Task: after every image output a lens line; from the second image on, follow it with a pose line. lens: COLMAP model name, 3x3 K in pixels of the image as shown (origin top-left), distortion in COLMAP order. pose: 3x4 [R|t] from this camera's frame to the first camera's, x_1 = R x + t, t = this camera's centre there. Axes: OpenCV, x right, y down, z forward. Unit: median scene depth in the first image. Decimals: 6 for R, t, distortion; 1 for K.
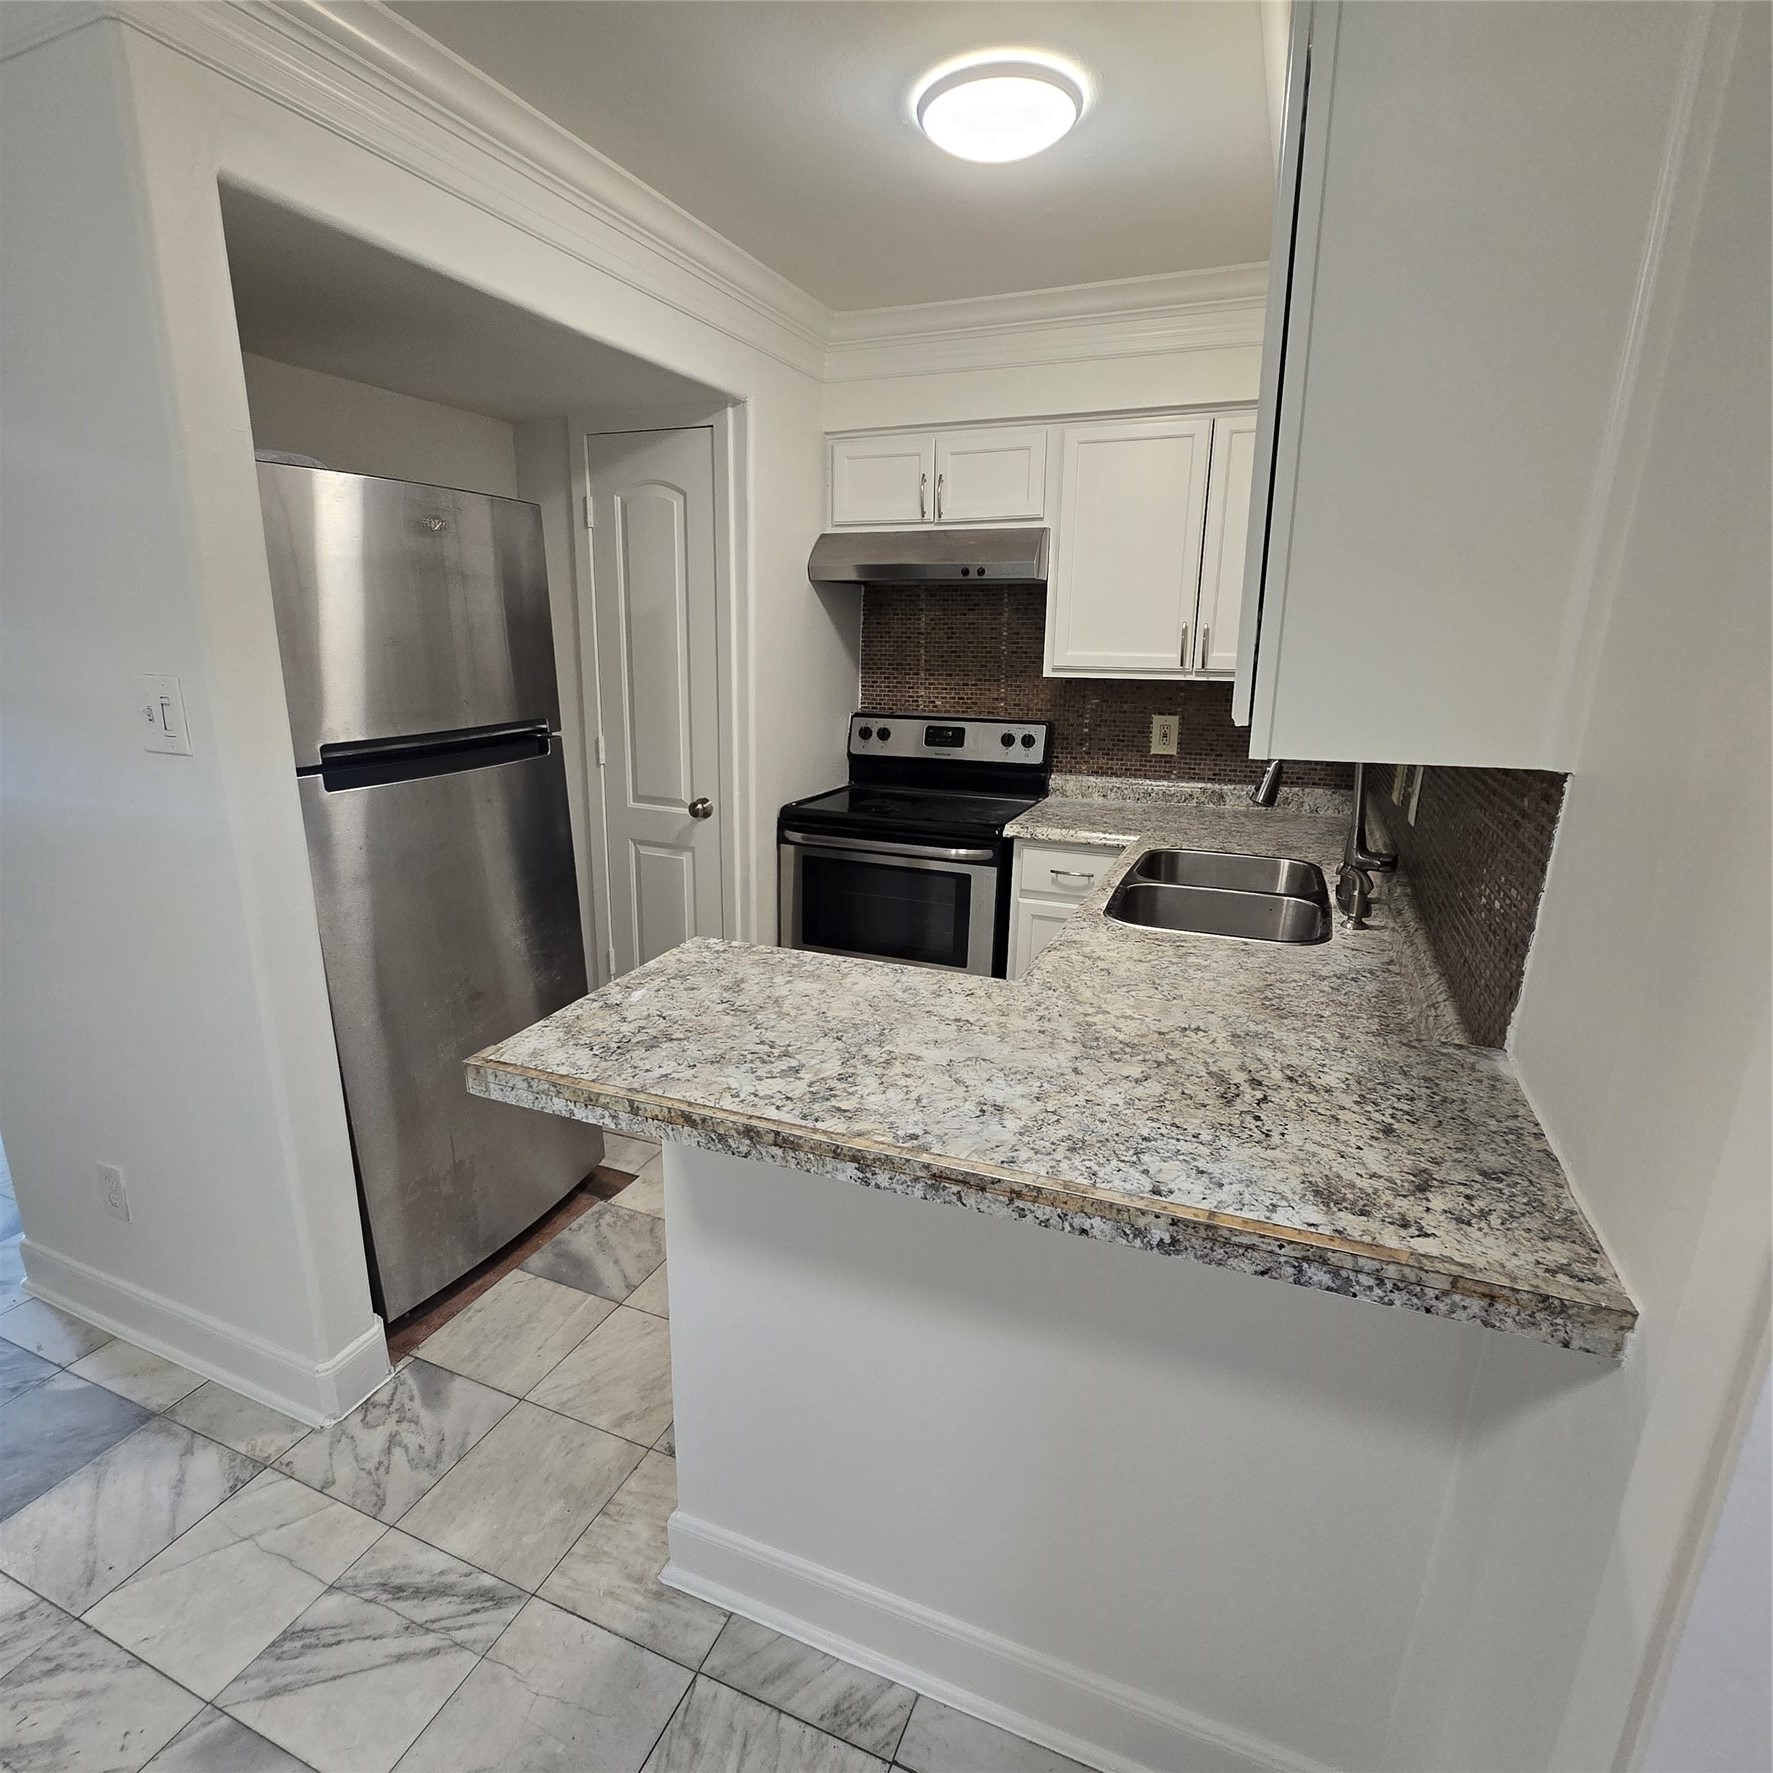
lens RADIAL K [[966.5, 0, 890.4], [0, 966.5, 897.7], [0, 0, 1]] dist [-0.003564, 0.000695]
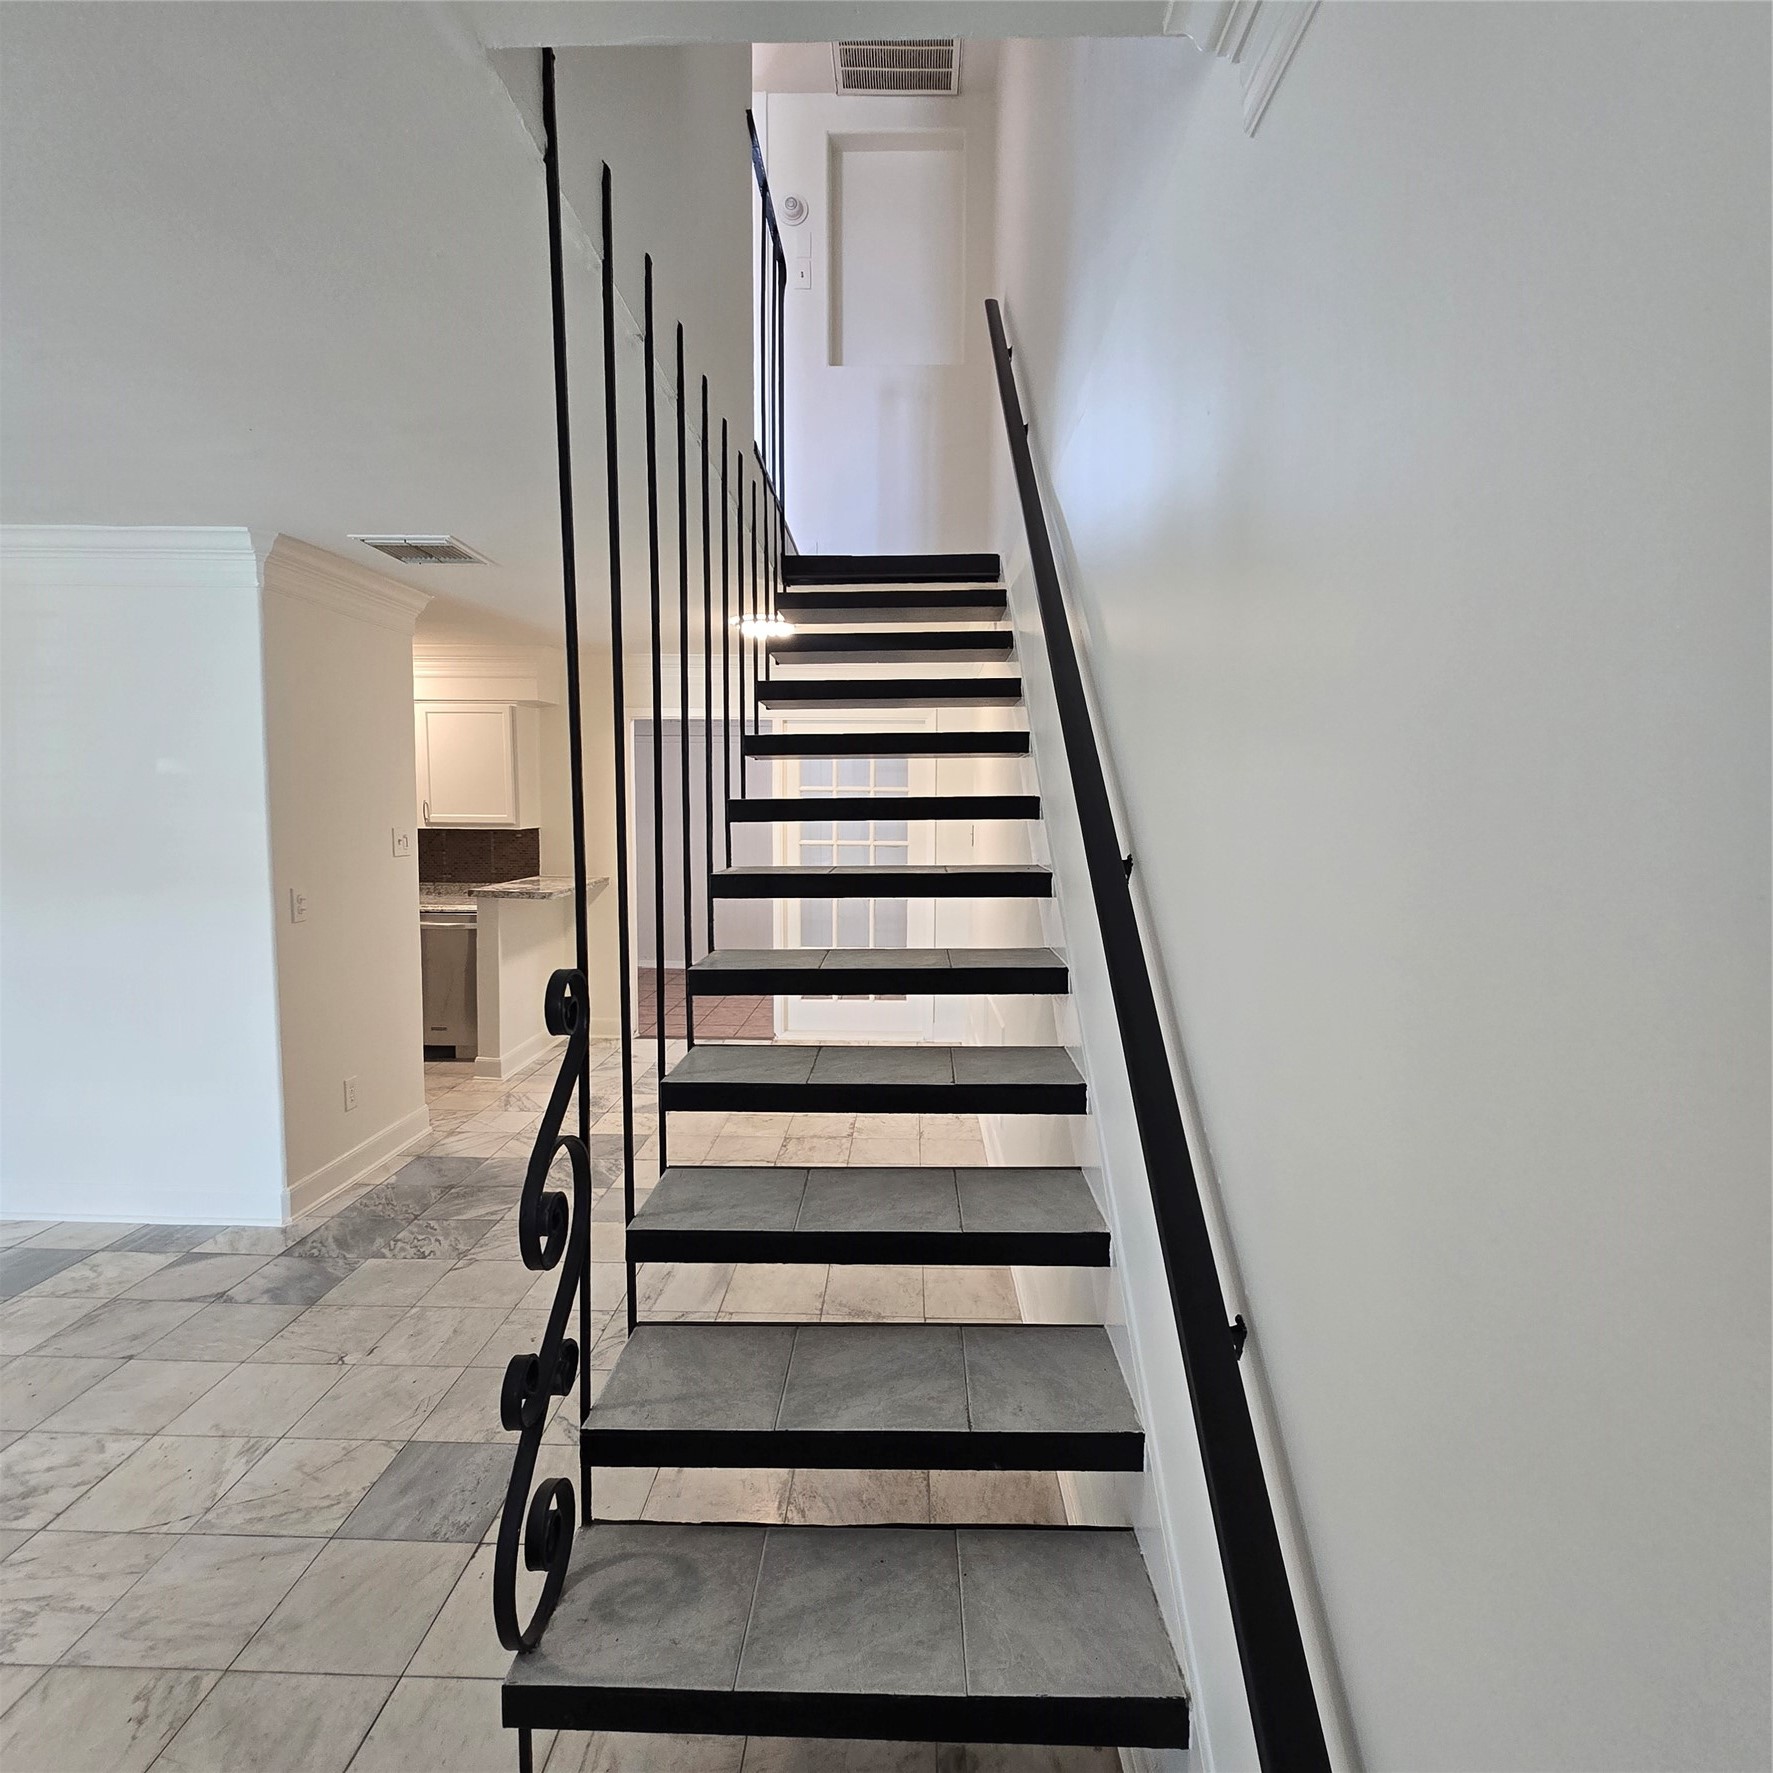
lens RADIAL K [[966.5, 0, 885.2], [0, 966.5, 894.0], [0, 0, 1]] dist [-0.003564, 0.000695]
pose [[-0.358993, -0.100282, 0.927937, -3.009784], [0.235157, 0.952419, 0.193904, -0.205684], [-0.903230, 0.287821, -0.318330, 0.541723]]
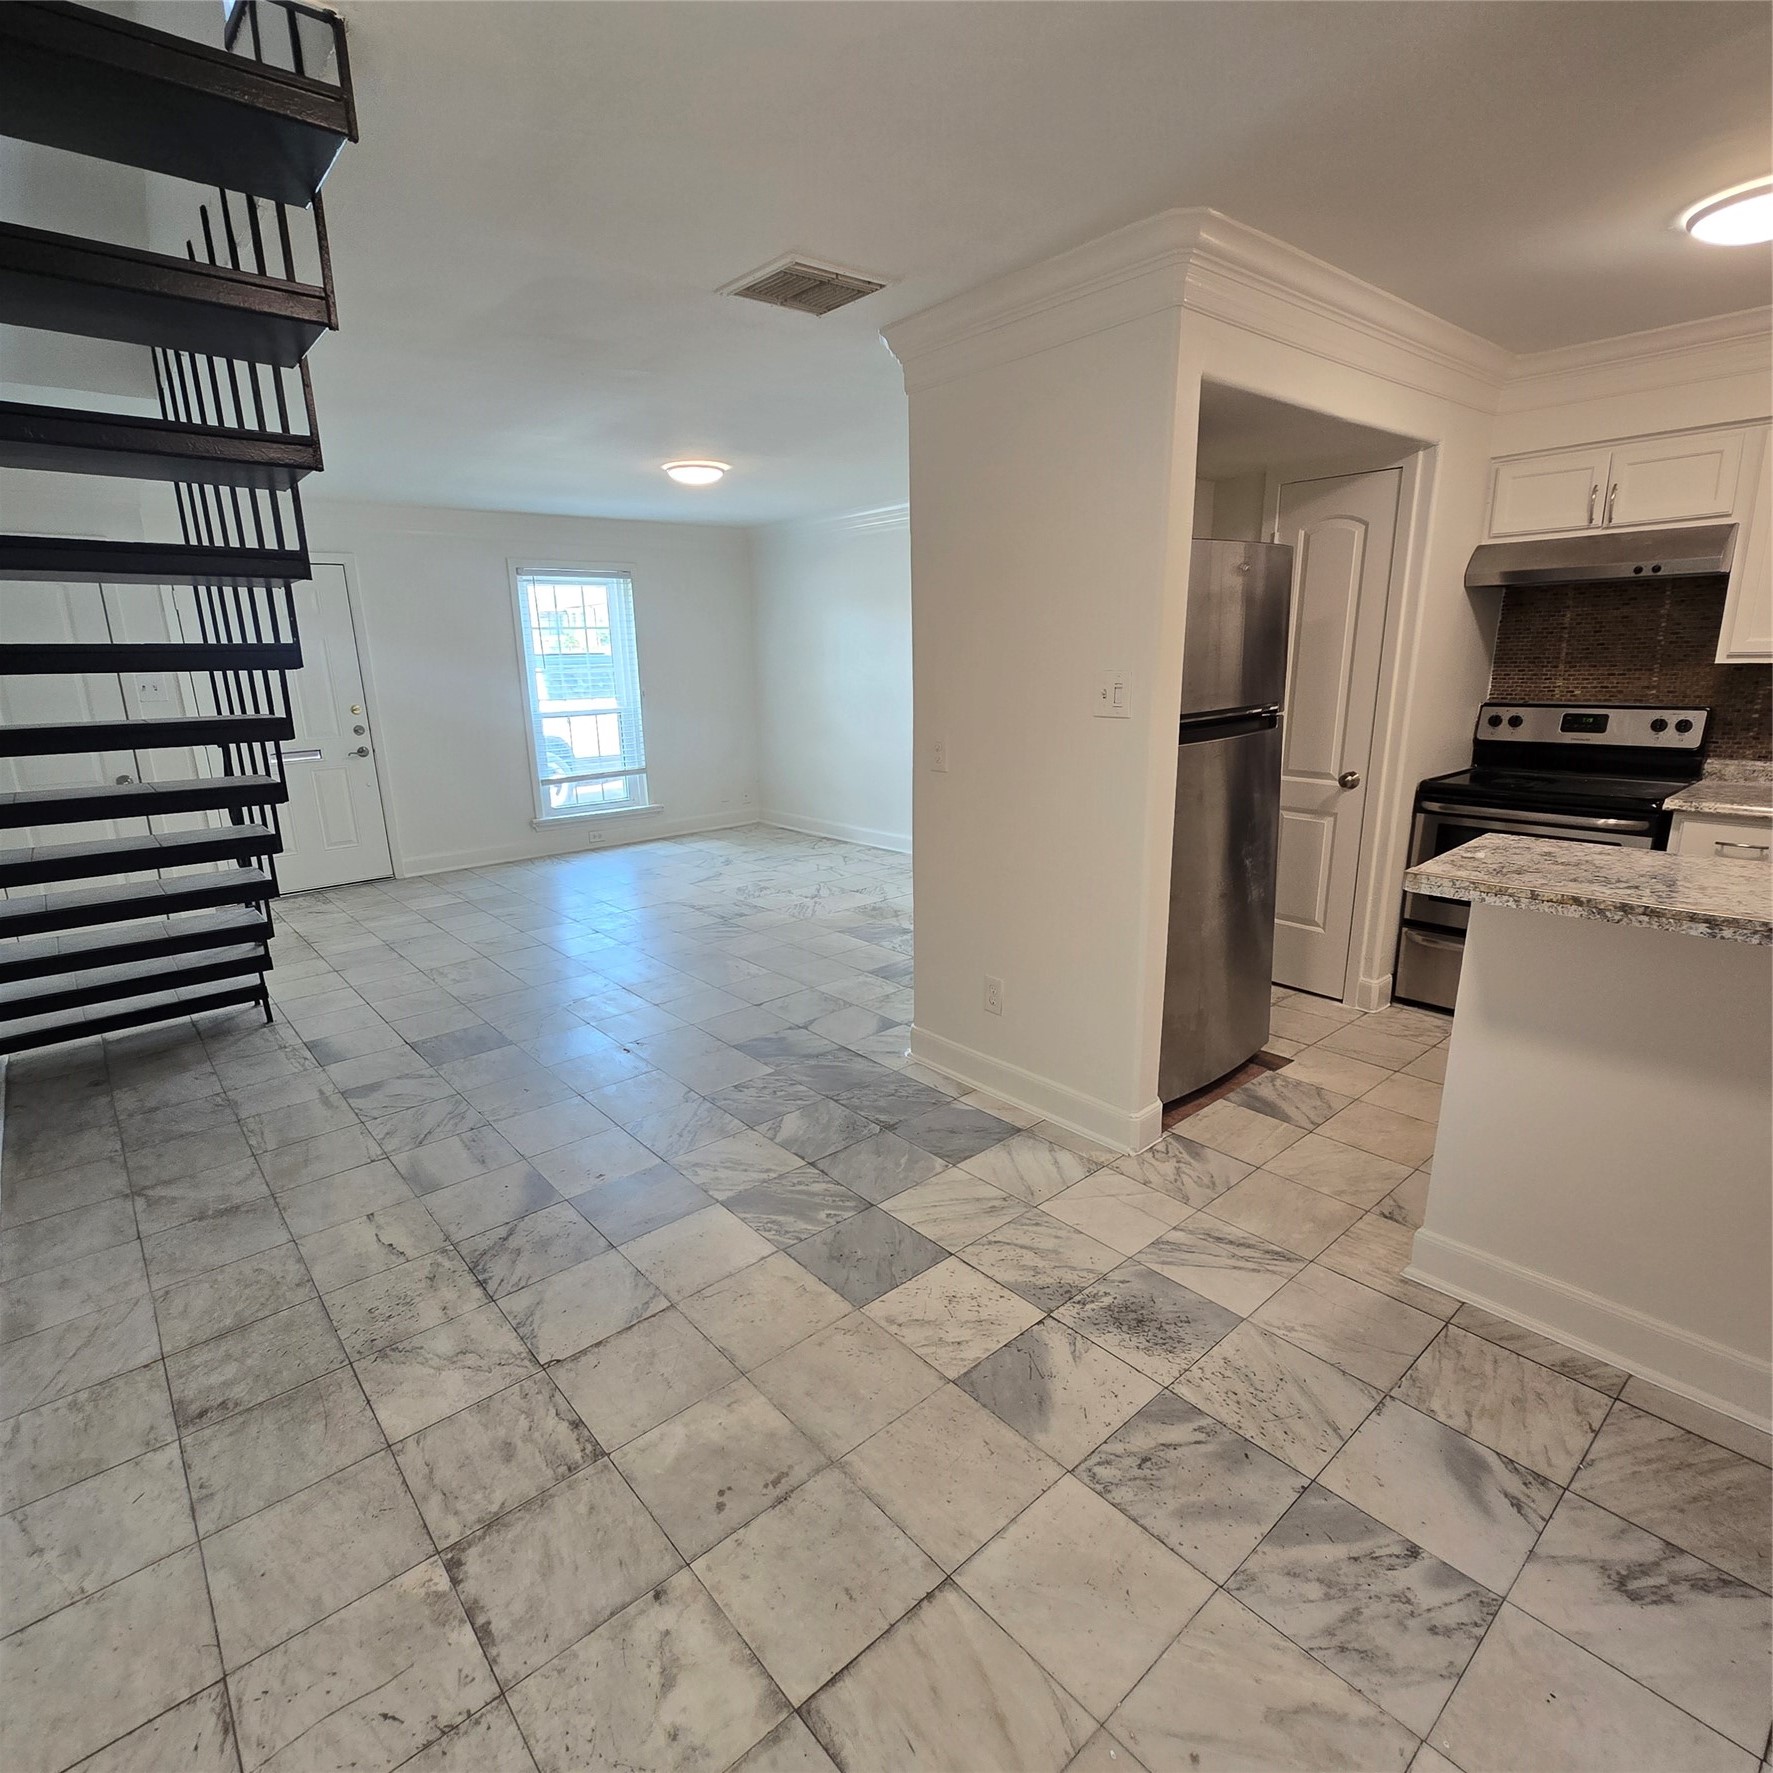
lens RADIAL K [[966.5, 0, 891.2], [0, 966.5, 899.7], [0, 0, 1]] dist [-0.003564, 0.000695]
pose [[0.894604, 0.075648, -0.440411, -0.262961], [-0.080092, 0.996751, 0.008517, 0.148406], [0.439624, 0.027654, 0.897756, -0.541882]]
